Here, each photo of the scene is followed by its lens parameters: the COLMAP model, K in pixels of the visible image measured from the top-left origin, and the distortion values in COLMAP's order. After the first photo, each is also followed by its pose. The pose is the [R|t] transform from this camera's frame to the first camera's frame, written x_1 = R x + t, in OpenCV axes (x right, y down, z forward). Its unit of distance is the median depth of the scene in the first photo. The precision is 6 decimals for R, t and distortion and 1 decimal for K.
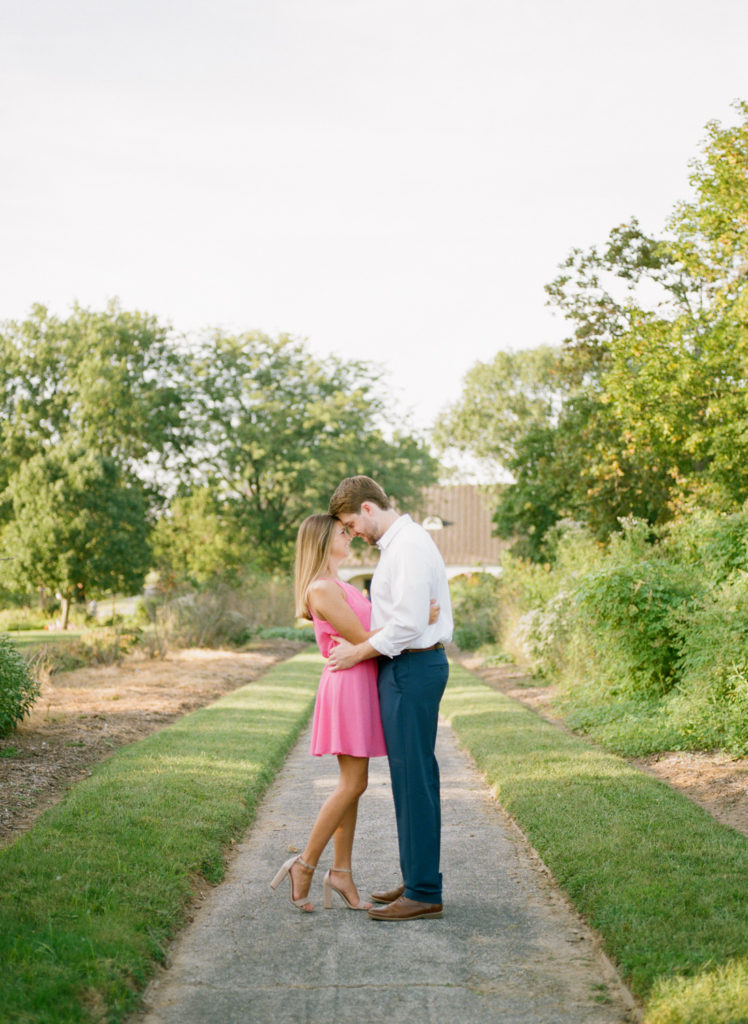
lens RADIAL K [[1484.8, 0, 395.5], [0, 1484.8, 525.1], [0, 0, 1]] dist [-0.086169, 0.110149]
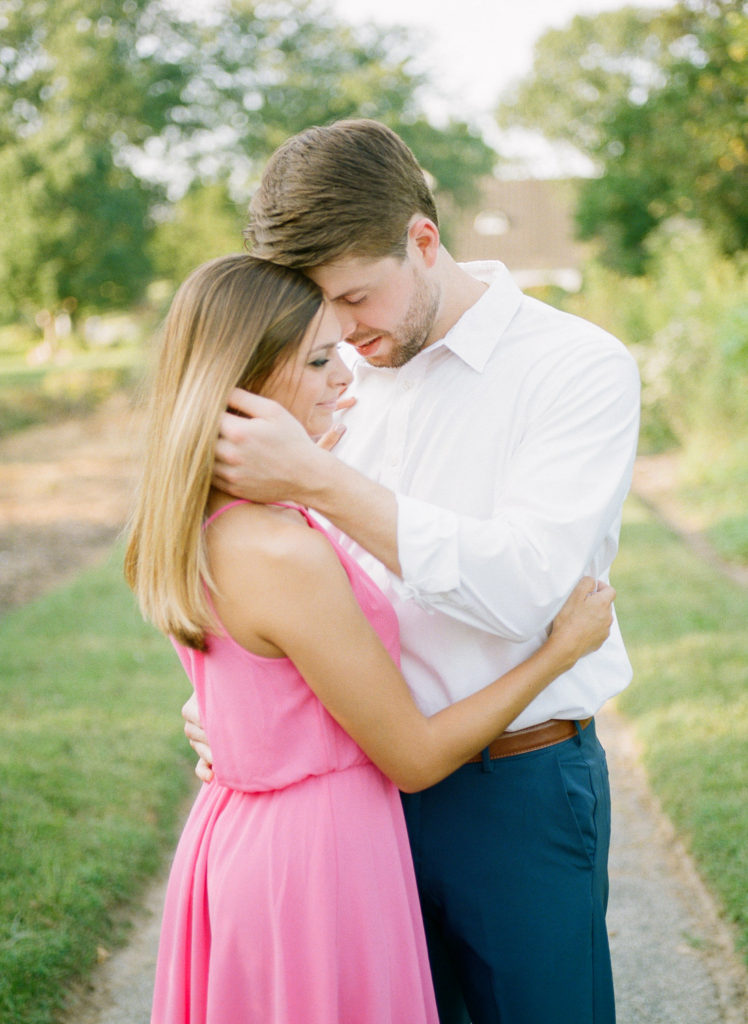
lens RADIAL K [[1484.8, 0, 395.5], [0, 1484.8, 525.1], [0, 0, 1]] dist [-0.086169, 0.110149]
pose [[0.999412, -0.001785, -0.034250, -0.000422], [0.008624, 0.979638, 0.200585, -0.003016], [0.033195, -0.200762, 0.979077, 0.158914]]
